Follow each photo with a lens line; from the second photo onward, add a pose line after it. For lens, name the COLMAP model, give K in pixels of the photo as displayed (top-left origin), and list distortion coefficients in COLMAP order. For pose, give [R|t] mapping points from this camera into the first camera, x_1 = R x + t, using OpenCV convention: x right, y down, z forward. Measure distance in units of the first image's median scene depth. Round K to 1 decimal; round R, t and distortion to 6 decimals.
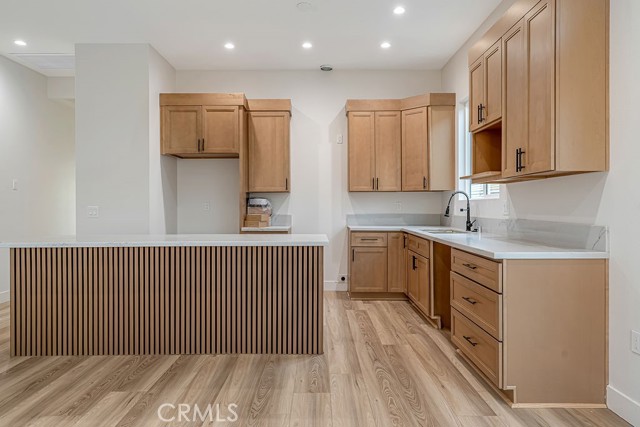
lens RADIAL K [[433.1, 0, 319.3], [0, 433.1, 210.7], [0, 0, 1]] dist [0.002315, -0.004976]
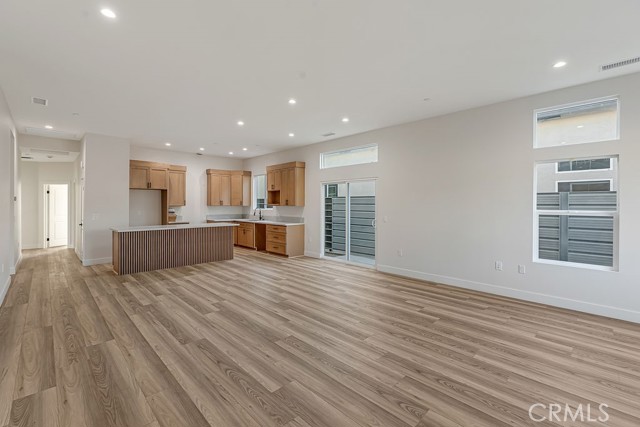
lens RADIAL K [[280.7, 0, 317.8], [0, 280.7, 203.1], [0, 0, 1]] dist [-0.004566, 0.001192]
pose [[0.723025, 0.009853, 0.690751, -0.641113], [0.002740, 0.999850, -0.017129, -0.033164], [-0.690816, 0.014277, 0.722889, -0.626216]]
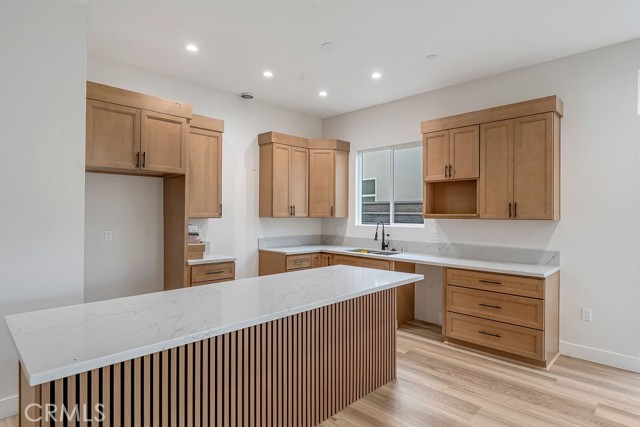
lens RADIAL K [[350.2, 0, 319.5], [0, 350.2, 214.4], [0, 0, 1]] dist [-0.008481, -0.000343]
pose [[0.704467, 0.005642, 0.709715, -0.495485], [-0.001564, 0.999978, -0.006397, -0.049658], [-0.709736, 0.003397, 0.704460, 0.331596]]
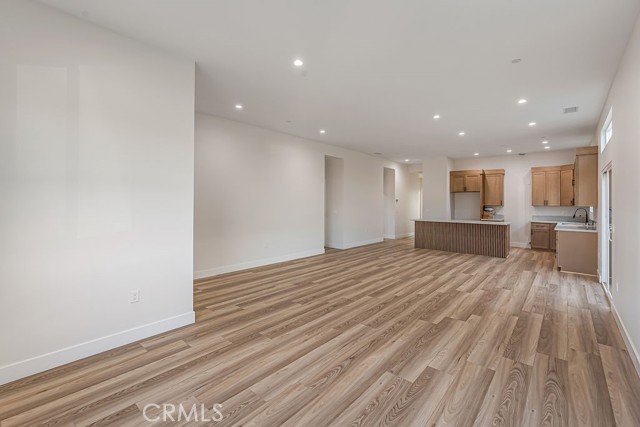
lens RADIAL K [[280.7, 0, 323.3], [0, 280.7, 202.3], [0, 0, 1]] dist [-0.004566, 0.001192]
pose [[0.752381, 0.009585, -0.658658, 0.235165], [-0.020037, 0.999764, -0.008339, -0.030409], [0.658423, 0.019472, 0.752396, -0.975384]]
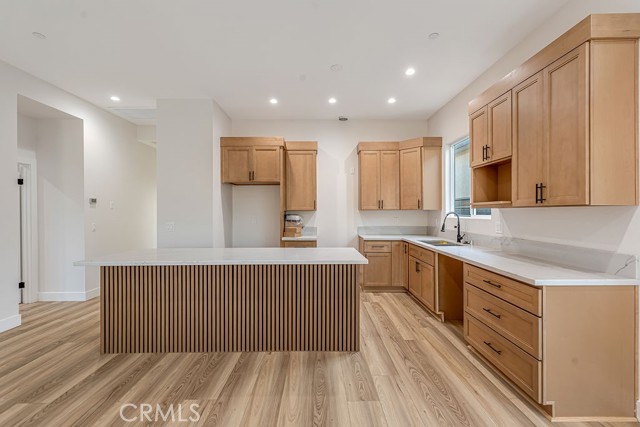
lens RADIAL K [[280.7, 0, 318.6], [0, 280.7, 212.9], [0, 0, 1]] dist [-0.004566, 0.001192]
pose [[0.999996, -0.000299, 0.002807, -0.069909], [0.000313, 0.999986, -0.005230, -0.033113], [-0.002805, 0.005231, 0.999982, 0.139353]]
